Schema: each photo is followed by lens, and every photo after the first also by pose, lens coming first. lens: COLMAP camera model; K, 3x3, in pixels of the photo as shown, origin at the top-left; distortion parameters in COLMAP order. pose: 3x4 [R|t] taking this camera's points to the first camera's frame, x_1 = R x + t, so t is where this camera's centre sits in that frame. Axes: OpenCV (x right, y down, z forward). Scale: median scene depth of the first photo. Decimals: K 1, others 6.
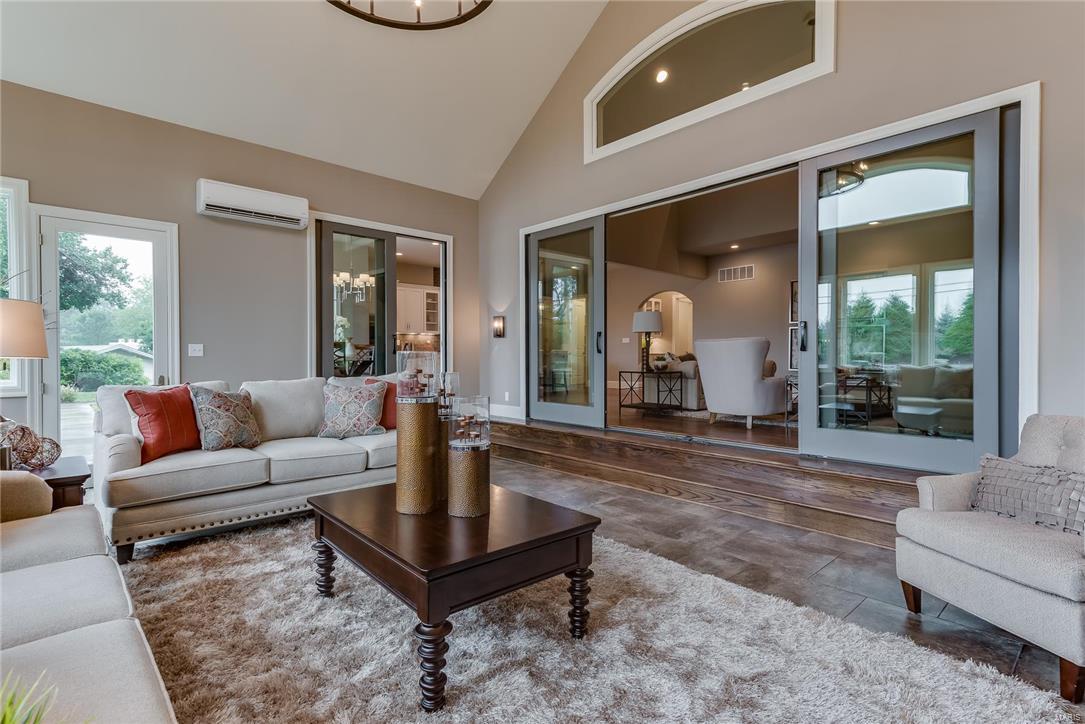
lens RADIAL K [[525.6, 0, 551.1], [0, 525.6, 356.6], [0, 0, 1]] dist [0.024524, -0.000683]
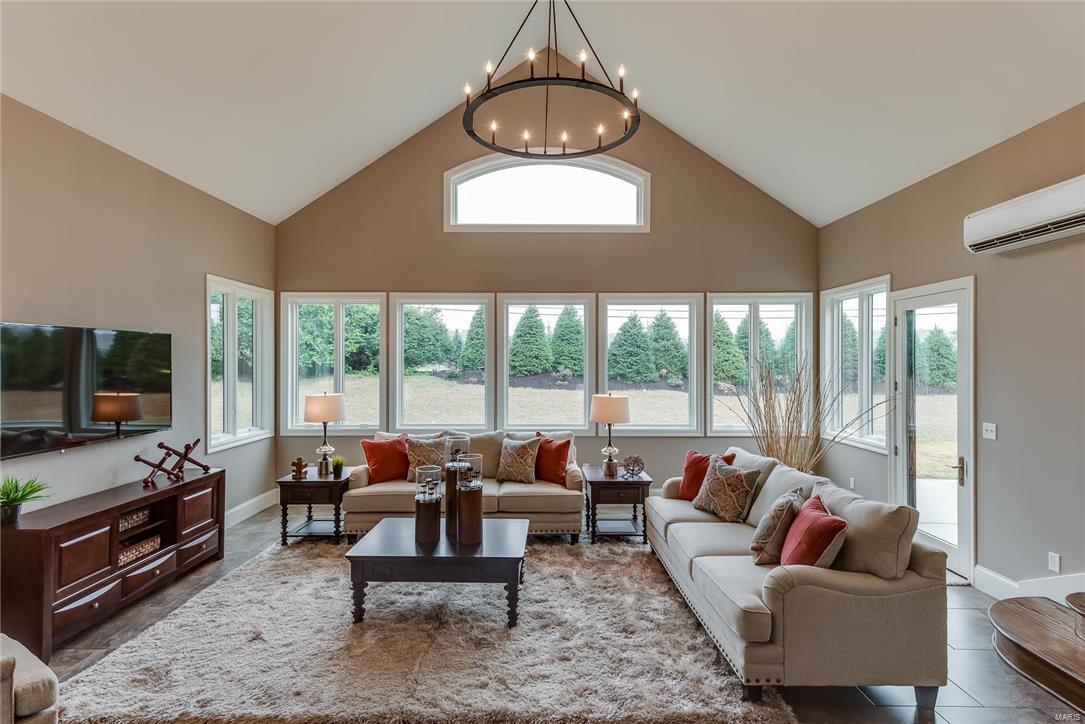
lens RADIAL K [[525.6, 0, 535.9], [0, 525.6, 365.6], [0, 0, 1]] dist [0.024524, -0.000683]
pose [[-0.690073, 0.005221, -0.723721, 0.389535], [-0.010732, 0.999790, 0.017446, -0.125013], [0.723660, 0.019805, -0.689872, 1.157626]]
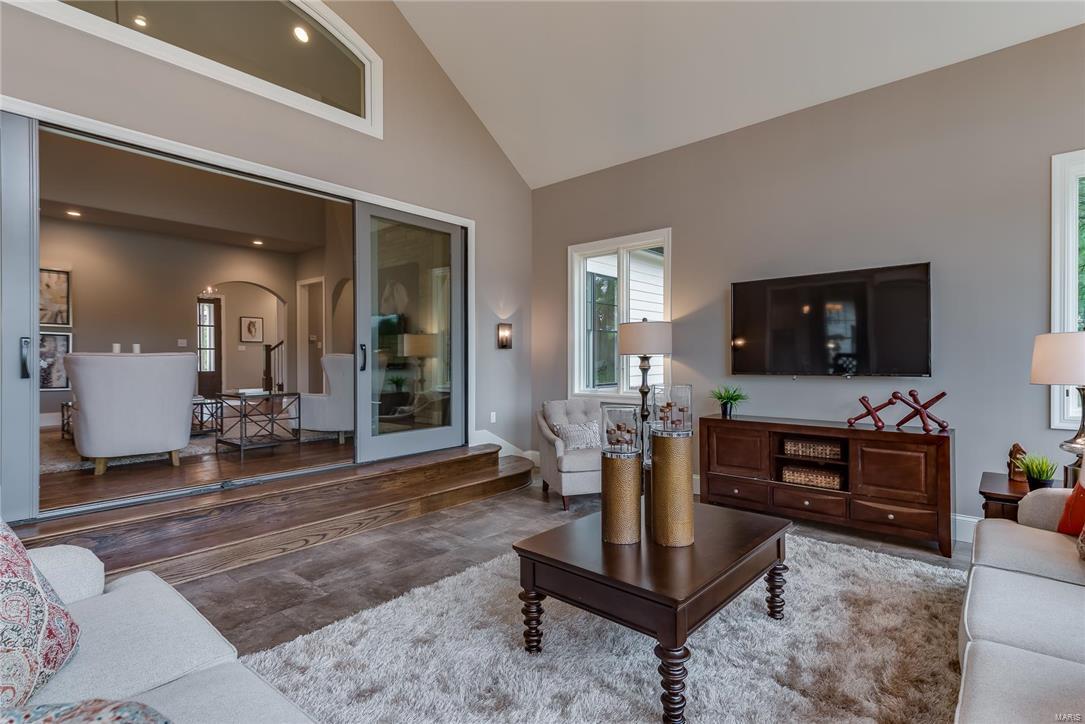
lens RADIAL K [[525.6, 0, 544.6], [0, 525.6, 362.3], [0, 0, 1]] dist [0.024524, -0.000683]
pose [[-0.112829, 0.003519, 0.993608, -0.586180], [0.009505, 0.999952, -0.002462, -0.011207], [-0.993569, 0.009166, -0.112857, 0.681113]]
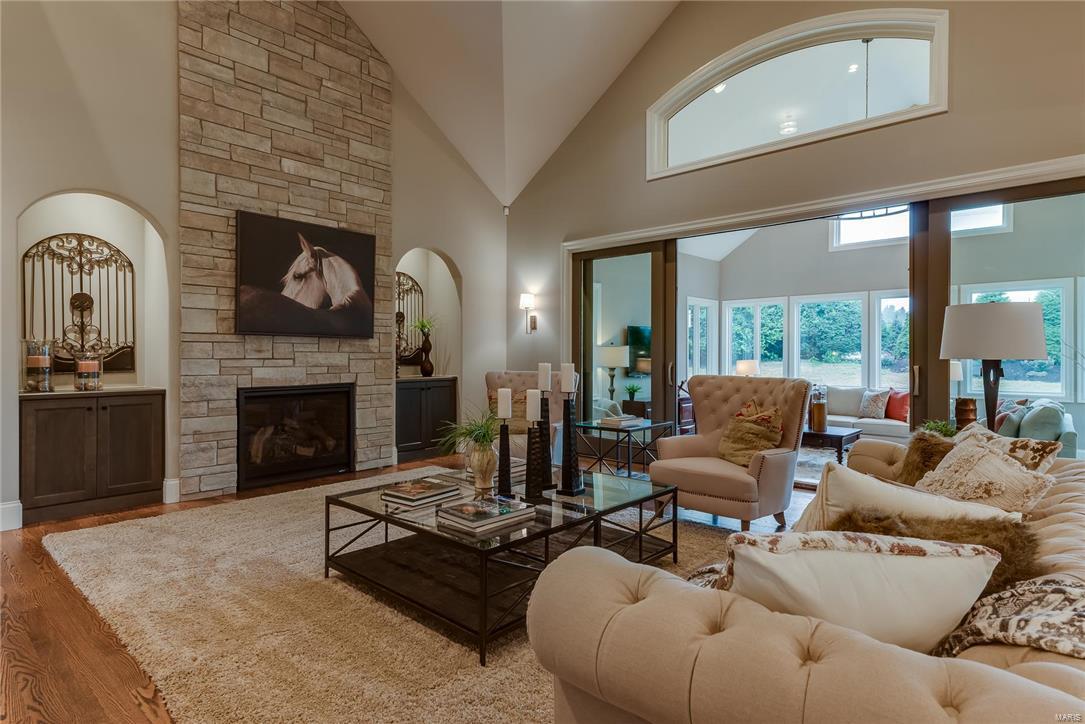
lens RADIAL K [[579.3, 0, 546.6], [0, 579.3, 353.5], [0, 0, 1]] dist [0.003688, 0.000376]
pose [[-0.996435, 0.002862, -0.084318, 0.810576], [0.001799, 0.999918, 0.012669, -0.092236], [0.084347, 0.012472, -0.996358, 2.134752]]
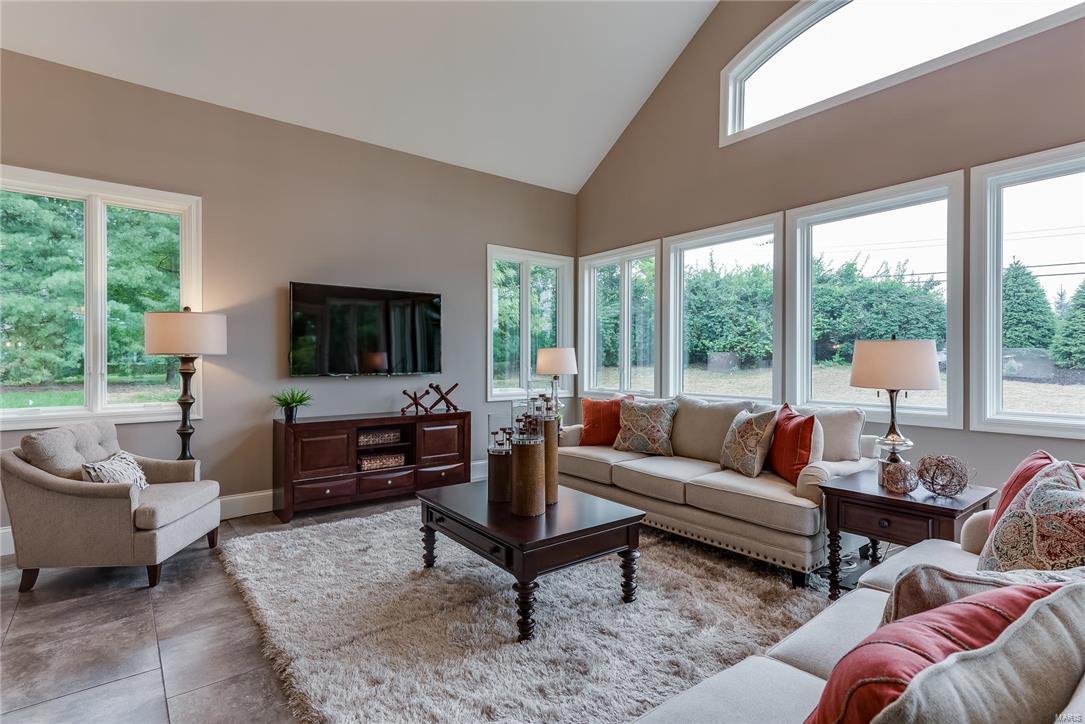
lens RADIAL K [[525.6, 0, 547.6], [0, 525.6, 359.4], [0, 0, 1]] dist [0.024524, -0.000683]
pose [[-0.996580, 0.000998, 0.082630, -0.181710], [0.001925, 0.999936, 0.011134, -0.028683], [-0.082613, 0.011255, -0.996518, 1.139553]]
